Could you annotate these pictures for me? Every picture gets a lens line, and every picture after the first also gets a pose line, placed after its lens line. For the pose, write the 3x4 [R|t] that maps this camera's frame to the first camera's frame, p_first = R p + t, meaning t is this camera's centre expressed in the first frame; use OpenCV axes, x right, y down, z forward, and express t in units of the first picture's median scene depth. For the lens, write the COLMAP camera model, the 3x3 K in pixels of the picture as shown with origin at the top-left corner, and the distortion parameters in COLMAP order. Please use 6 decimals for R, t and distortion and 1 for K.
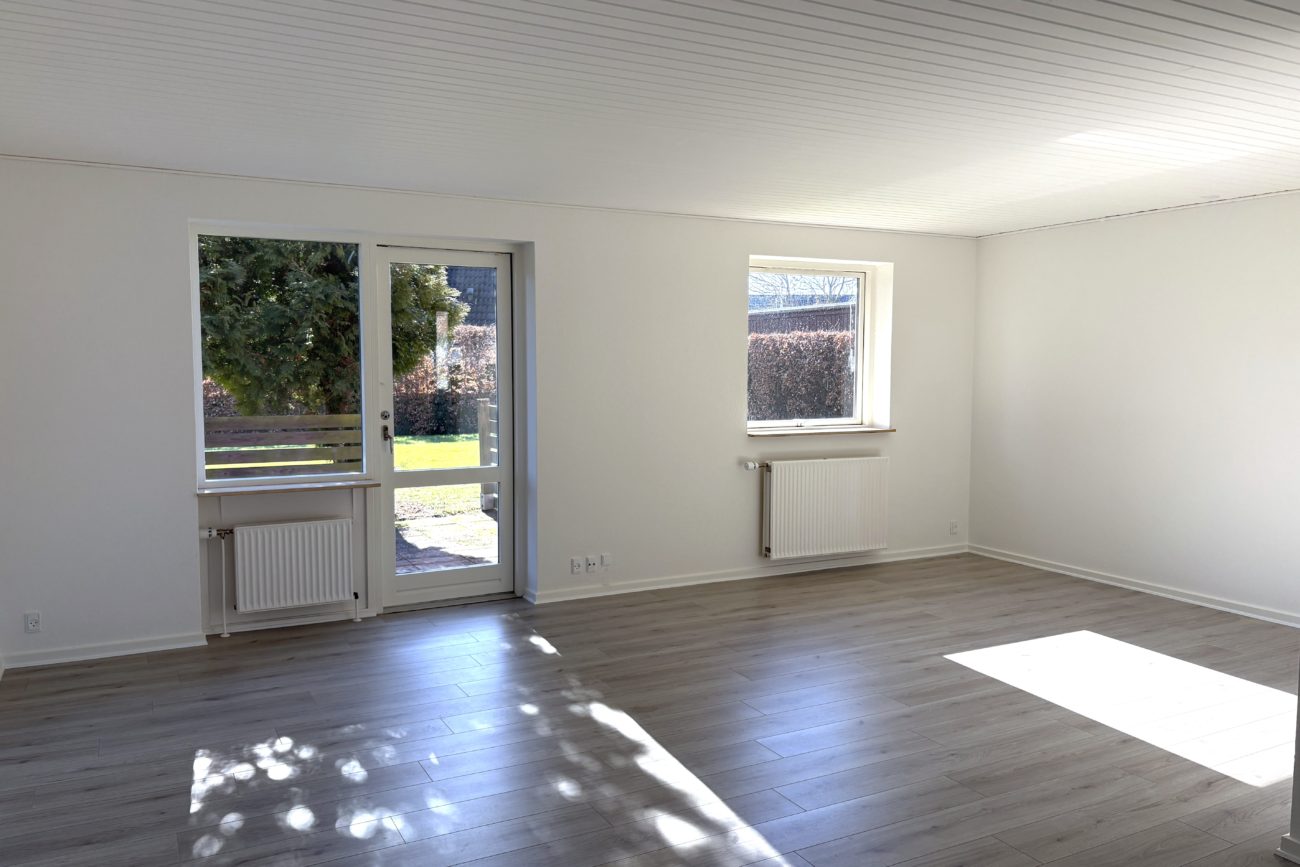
lens RADIAL K [[980.6, 0, 650.0], [0, 980.6, 433.5], [0, 0, 1]] dist [0.016571, 0.001994]
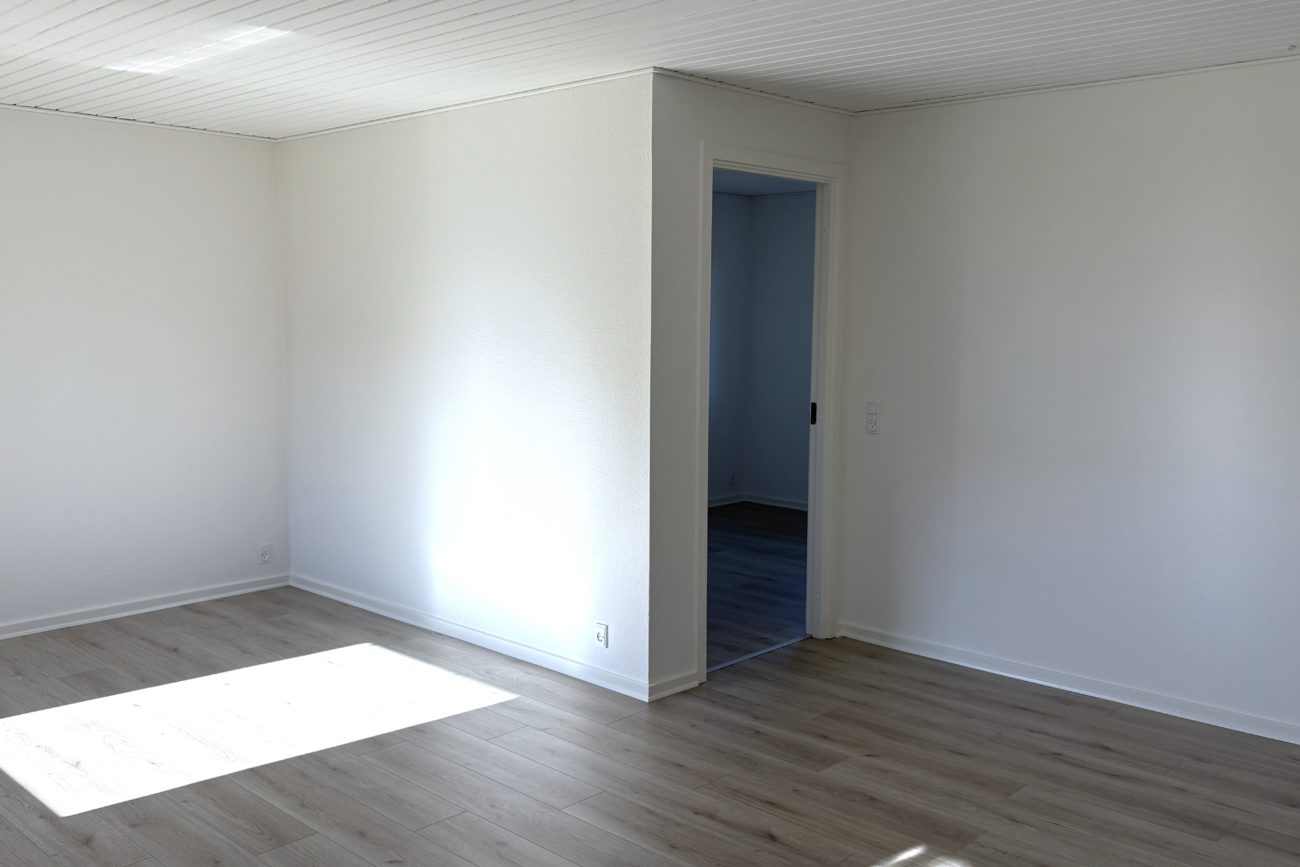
lens RADIAL K [[1154.3, 0, 650.0], [0, 1154.3, 433.5], [0, 0, 1]] dist [0.007107, 0.007804]
pose [[-0.324352, -0.106280, 0.939947, -0.360934], [0.057388, 0.989627, 0.131701, -0.061281], [-0.944194, 0.096659, -0.314888, 0.678232]]
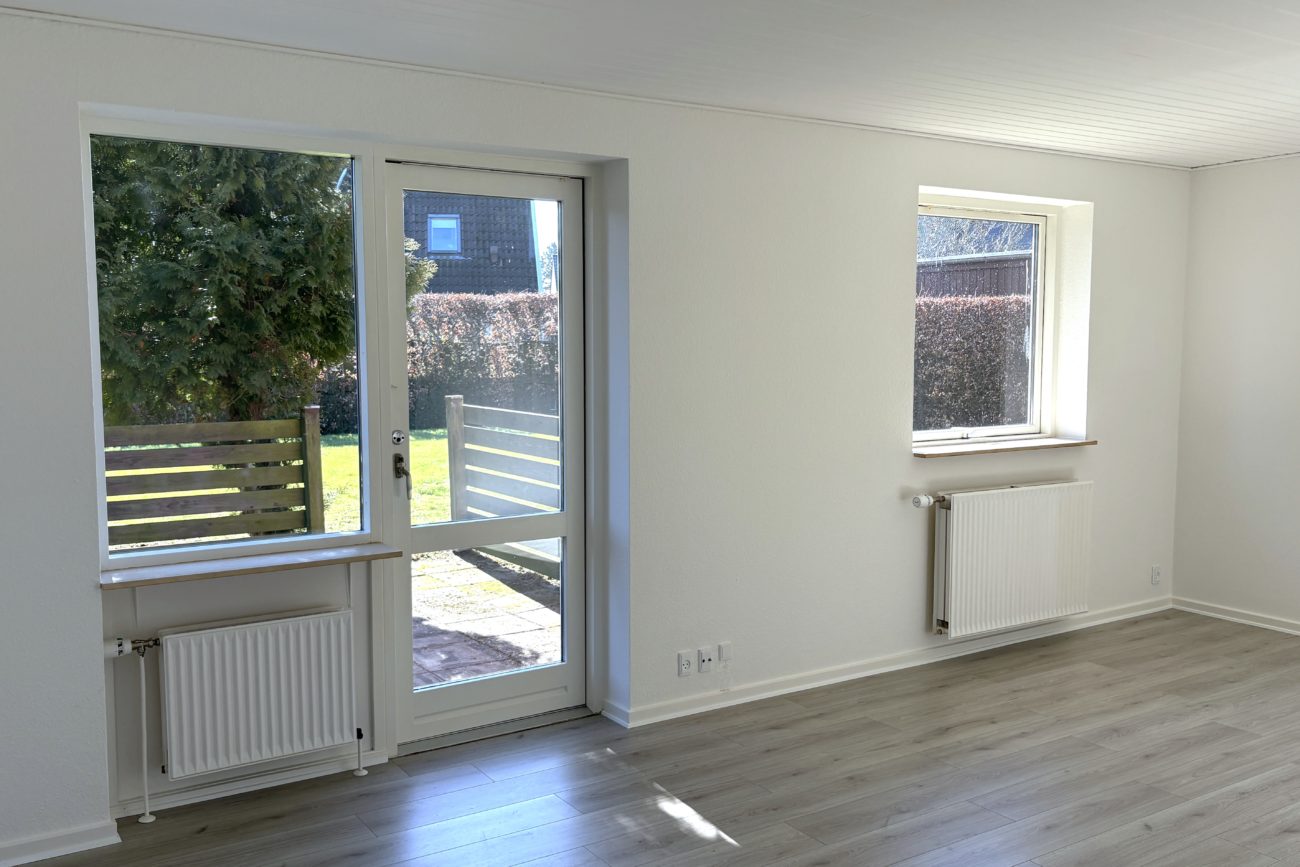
lens RADIAL K [[1154.3, 0, 650.0], [0, 1154.3, 433.5], [0, 0, 1]] dist [0.007107, 0.007804]
pose [[0.995628, -0.010673, 0.092797, -0.162730], [0.009535, 0.999874, 0.012689, -0.026215], [-0.092921, -0.011749, 0.995604, 0.238642]]
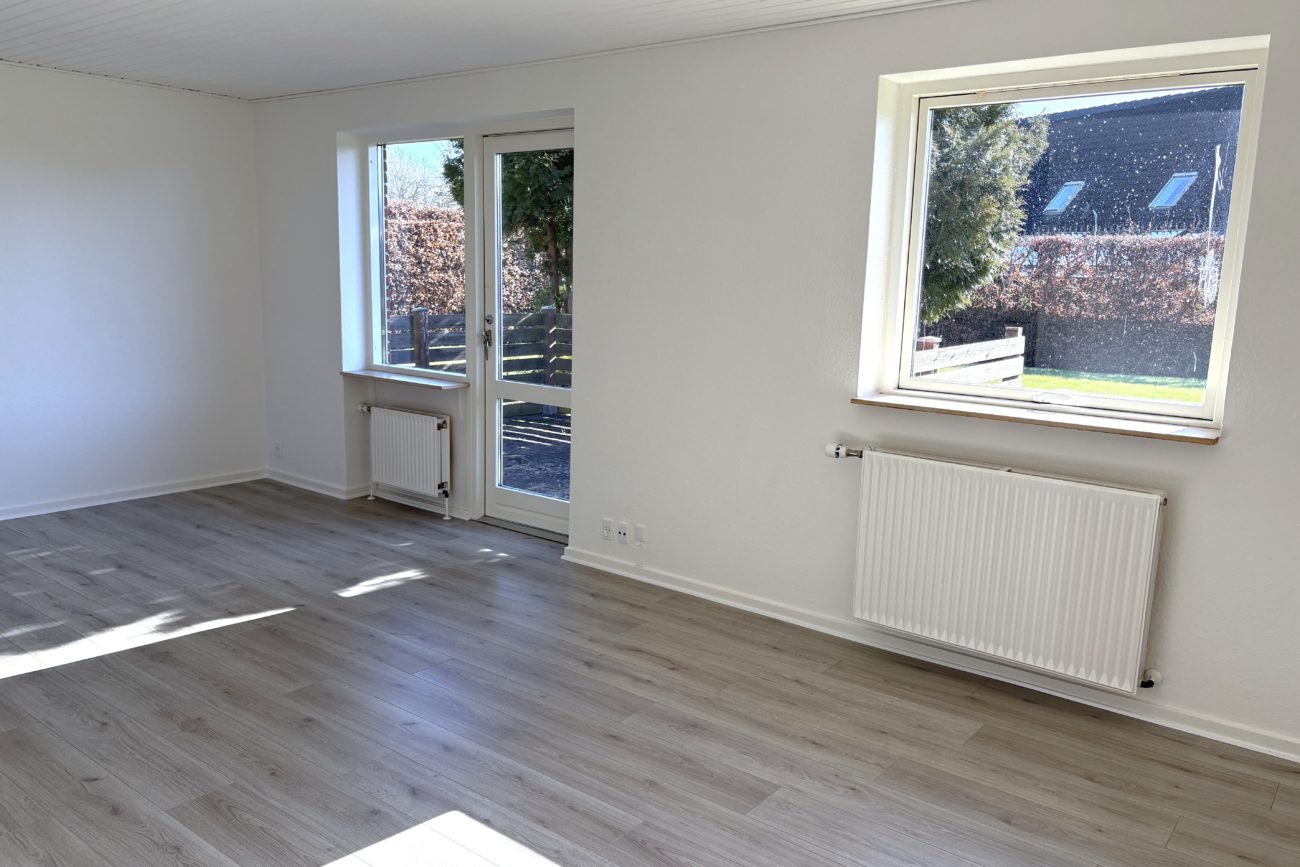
lens RADIAL K [[980.6, 0, 650.0], [0, 980.6, 433.5], [0, 0, 1]] dist [0.016571, 0.001994]
pose [[0.410498, 0.163832, -0.897023, 0.612015], [-0.095733, 0.986034, 0.136279, -0.049400], [0.906822, 0.029932, 0.420449, 0.678222]]
